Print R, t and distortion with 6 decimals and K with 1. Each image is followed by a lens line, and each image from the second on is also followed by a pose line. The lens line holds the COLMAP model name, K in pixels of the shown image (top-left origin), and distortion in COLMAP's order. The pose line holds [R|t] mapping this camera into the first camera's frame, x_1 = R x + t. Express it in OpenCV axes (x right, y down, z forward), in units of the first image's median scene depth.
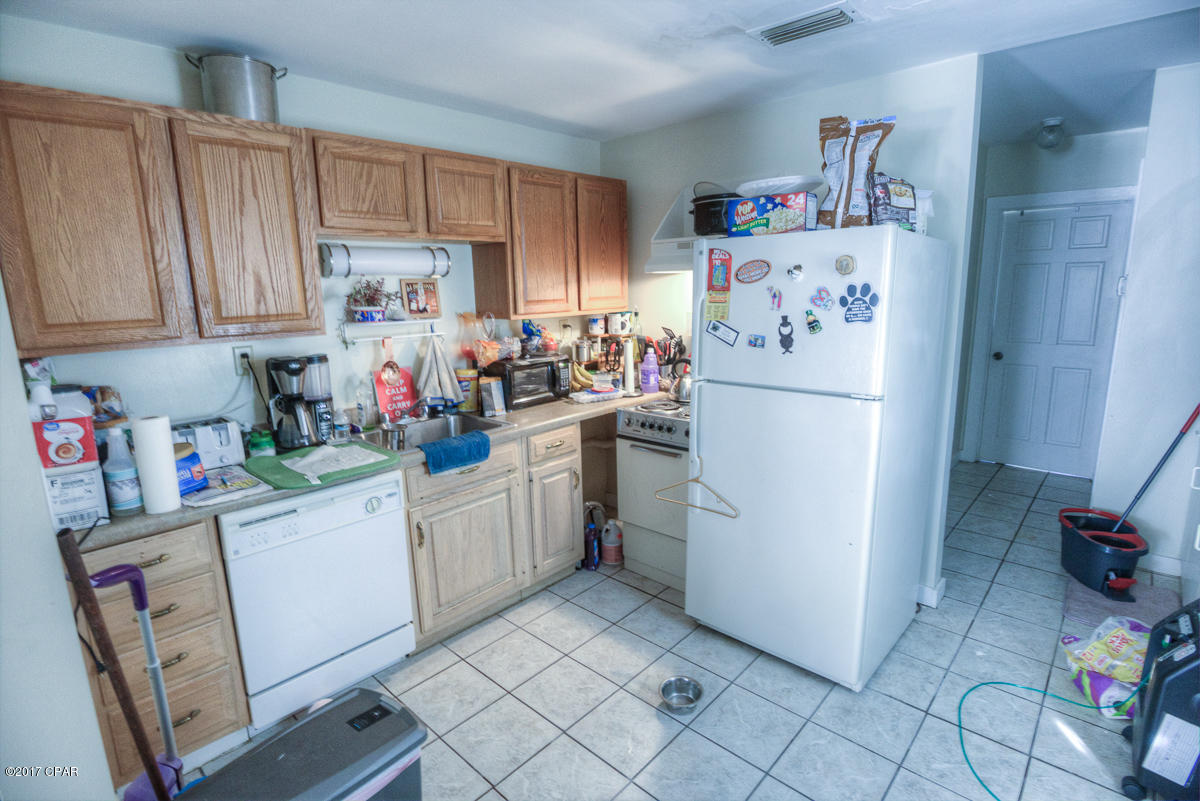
lens RADIAL K [[586.8, 0, 600.5], [0, 586.8, 400.3], [0, 0, 1]] dist [-0.019496, -0.000624]
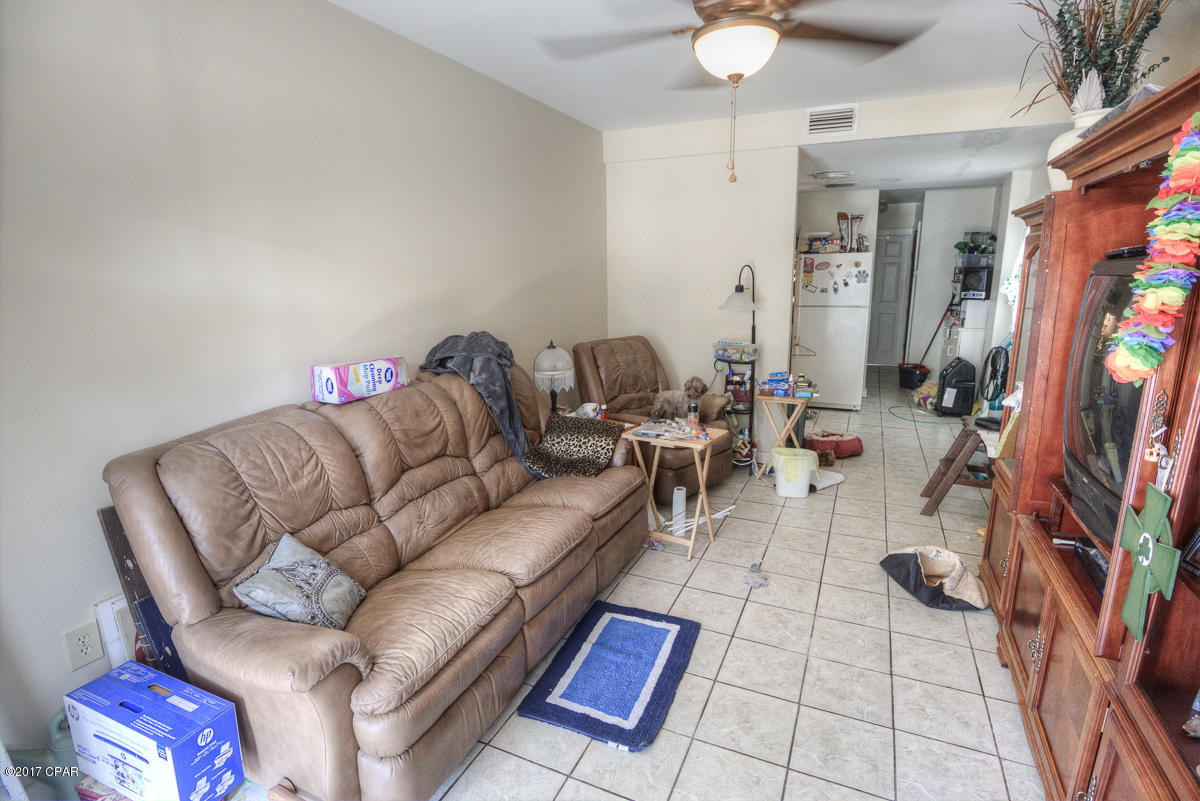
lens RADIAL K [[586.8, 0, 601.6], [0, 586.8, 402.9], [0, 0, 1]] dist [-0.019496, -0.000624]
pose [[0.948858, -0.060774, 0.309797, -1.743490], [0.056218, 0.998139, 0.023623, 0.329940], [-0.310656, -0.004999, 0.950509, -1.430063]]
